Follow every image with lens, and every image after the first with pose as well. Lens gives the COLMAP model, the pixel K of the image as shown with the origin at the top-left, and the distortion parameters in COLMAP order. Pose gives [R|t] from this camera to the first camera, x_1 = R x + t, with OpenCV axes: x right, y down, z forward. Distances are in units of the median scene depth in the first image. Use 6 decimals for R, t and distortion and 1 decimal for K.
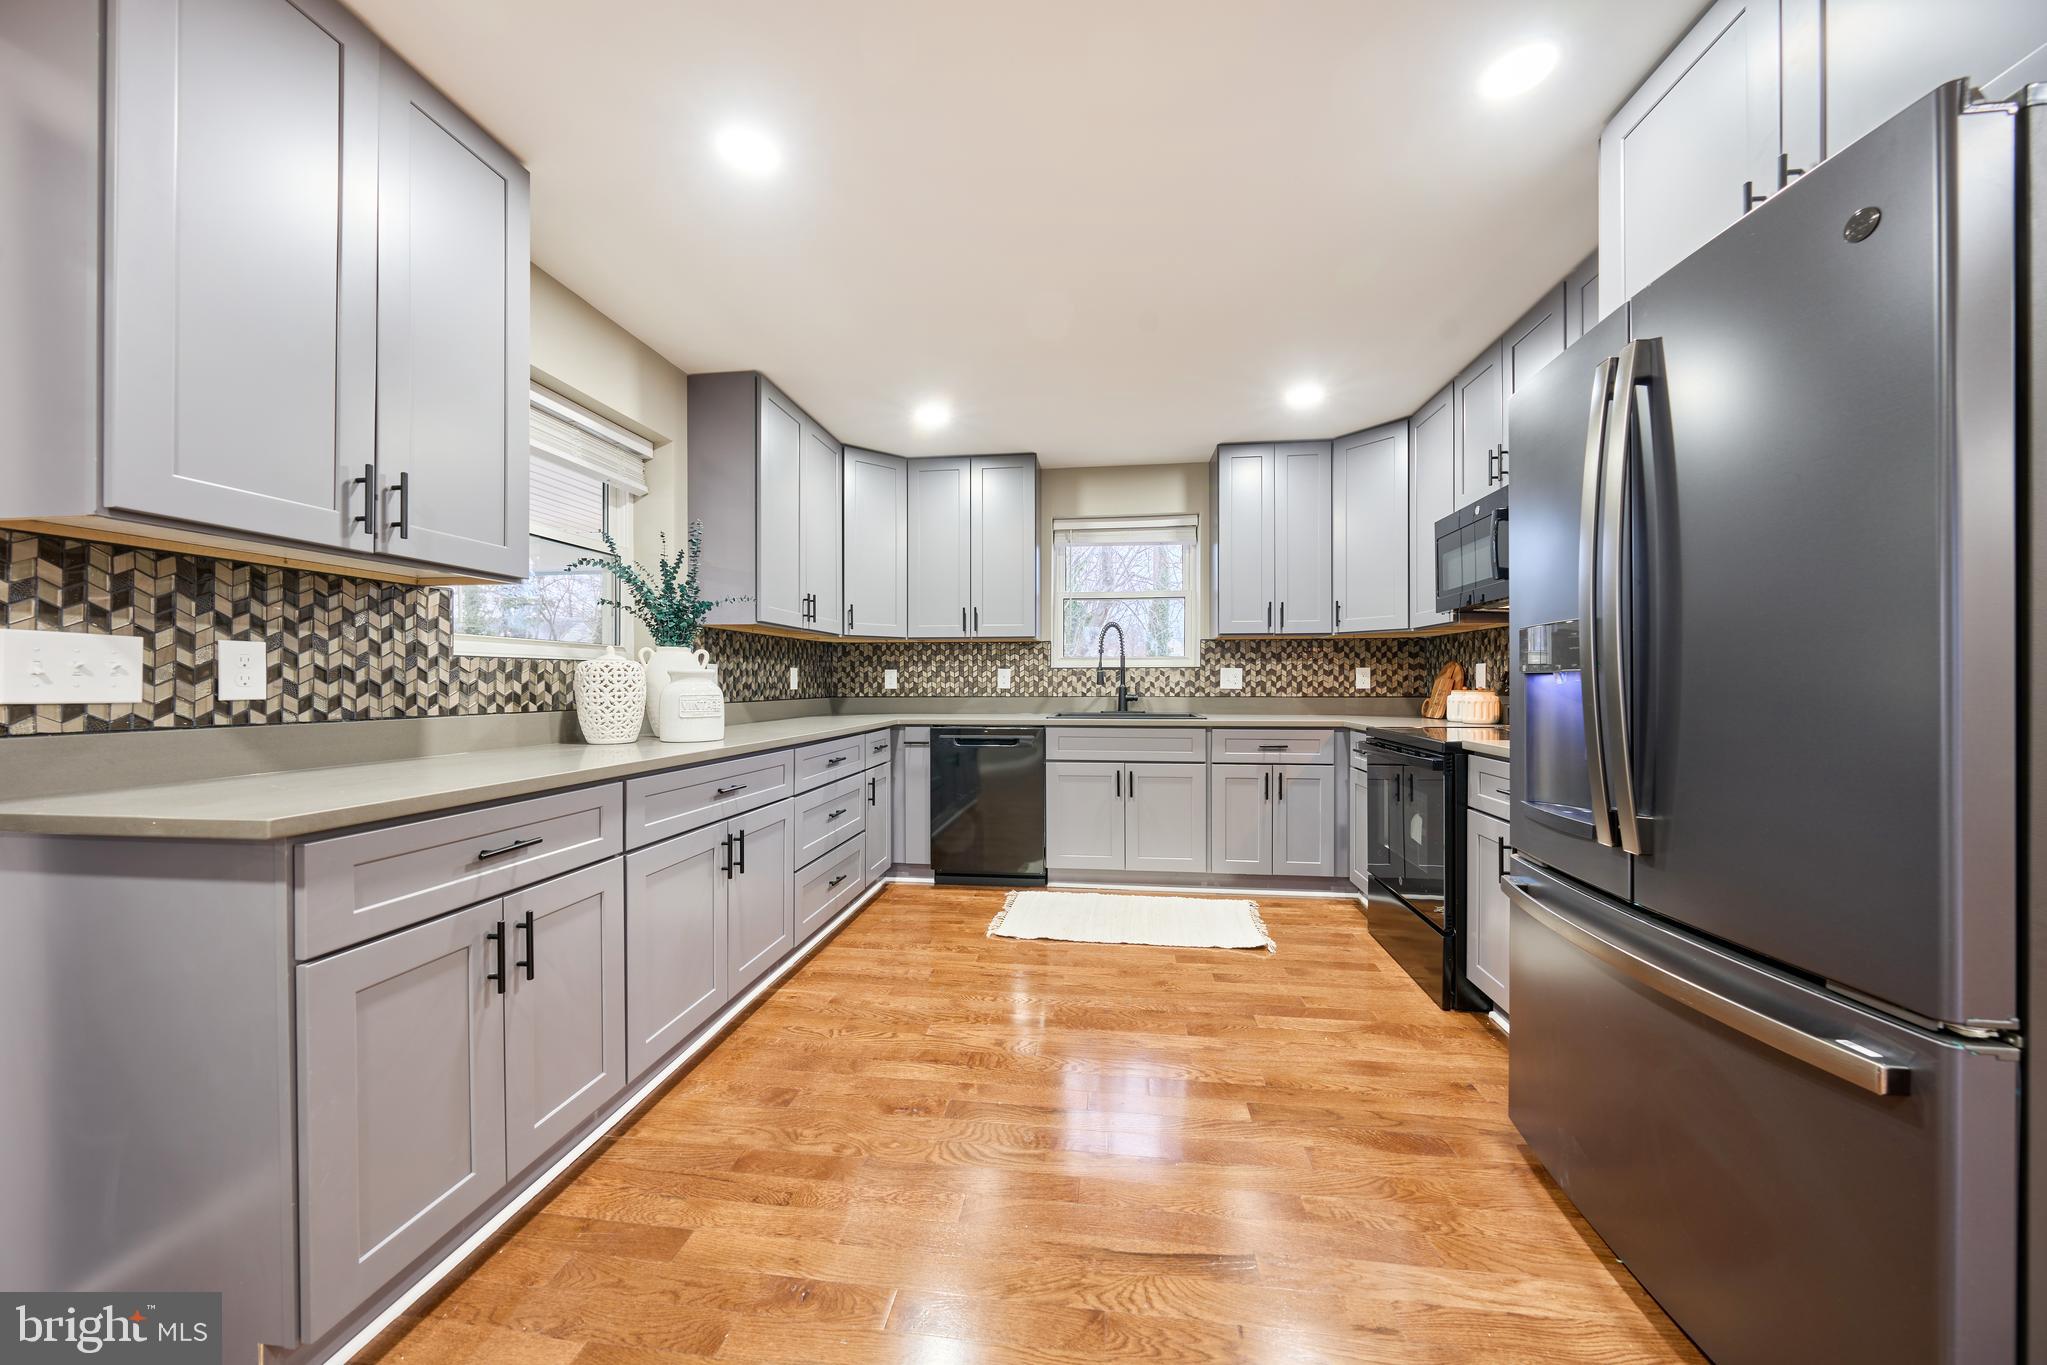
lens RADIAL K [[700.5, 0, 1023.4], [0, 700.5, 685.6], [0, 0, 1]] dist [-0.002793, 0.000045]
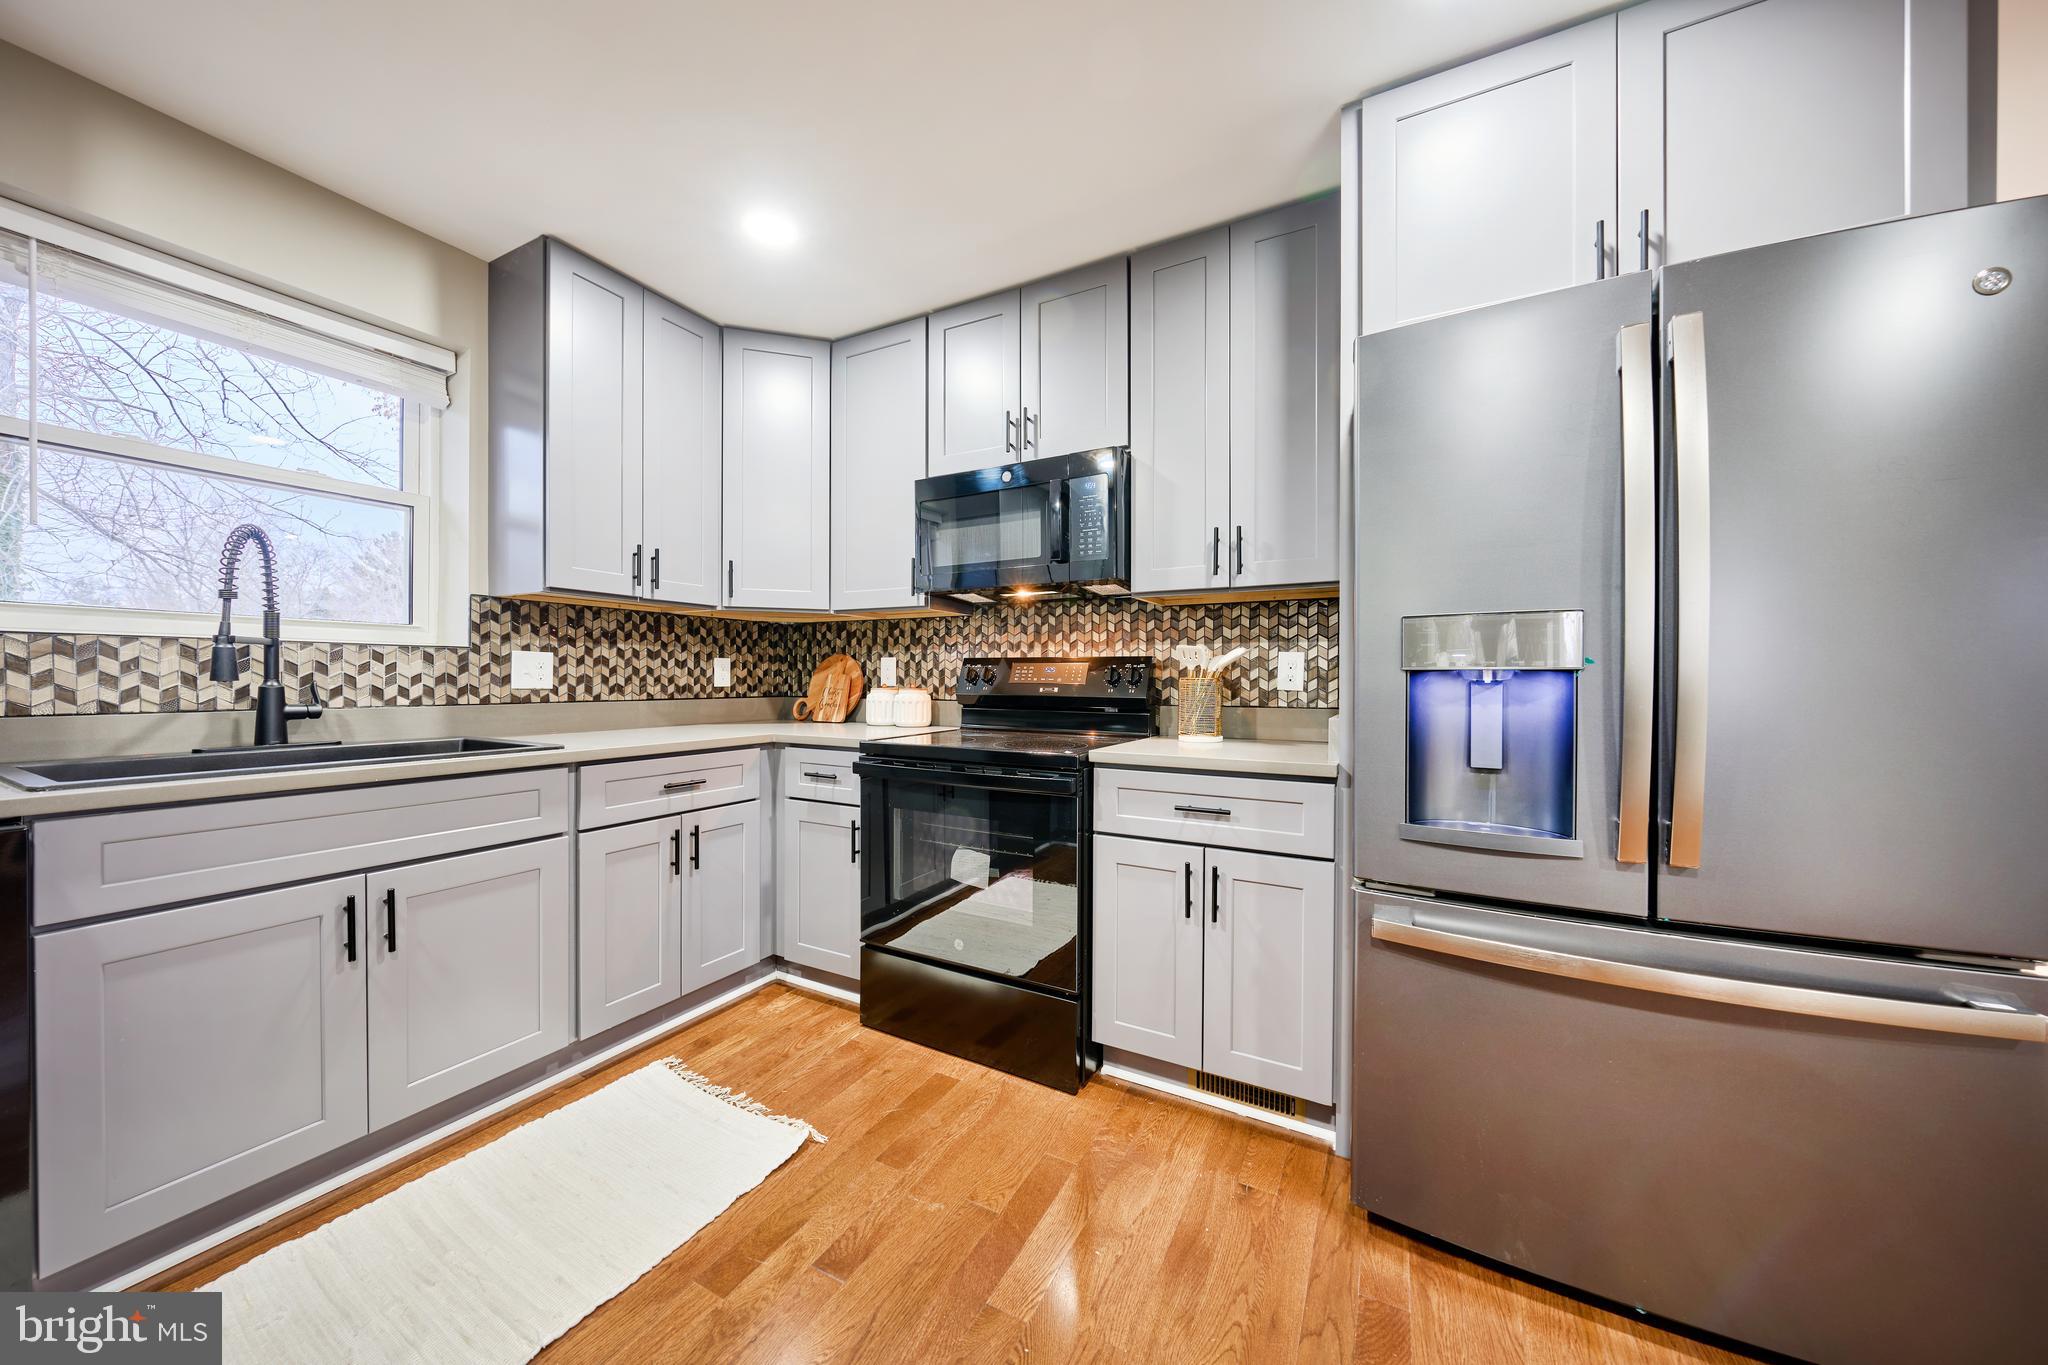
lens RADIAL K [[696.4, 0, 1024.2], [0, 696.4, 680.9], [0, 0, 1]] dist [-0.001213, -0.000109]
pose [[0.352600, 0.000905, 0.935774, -0.122162], [-0.000766, 0.999999, -0.000678, -0.001919], [-0.935774, -0.000478, 0.352601, 0.613268]]
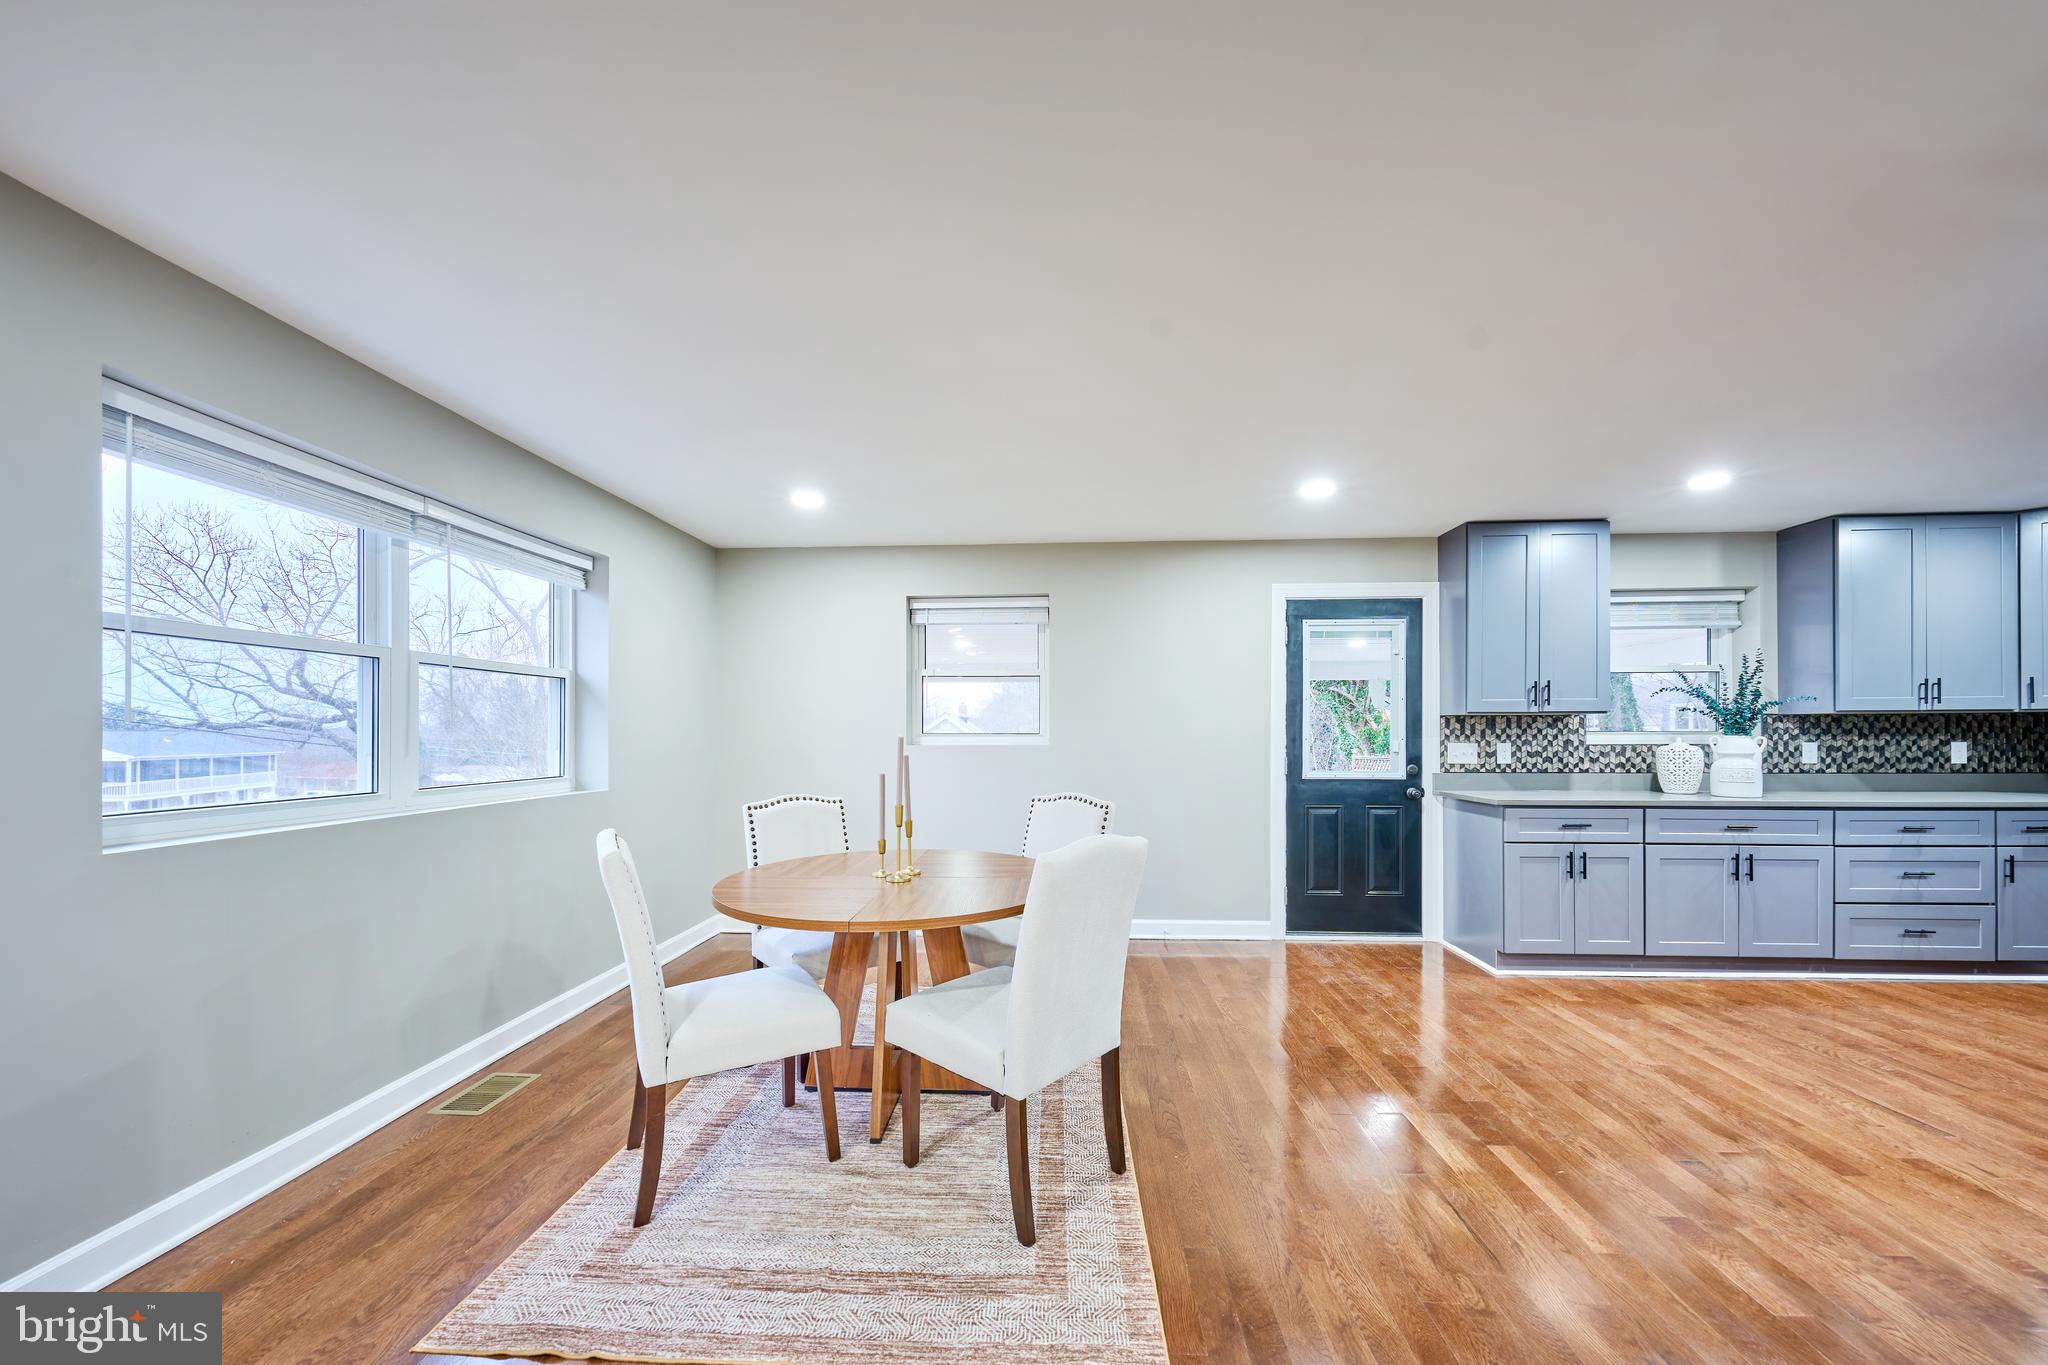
lens RADIAL K [[730.9, 0, 1023.9], [0, 730.9, 733.2], [0, 0, 1]] dist [-0.001242, 0.000448]
pose [[0.075505, 0.001024, -0.997145, 0.838603], [-0.000172, 0.999999, 0.001014, -0.052360], [0.997145, 0.000095, 0.075505, -0.578901]]
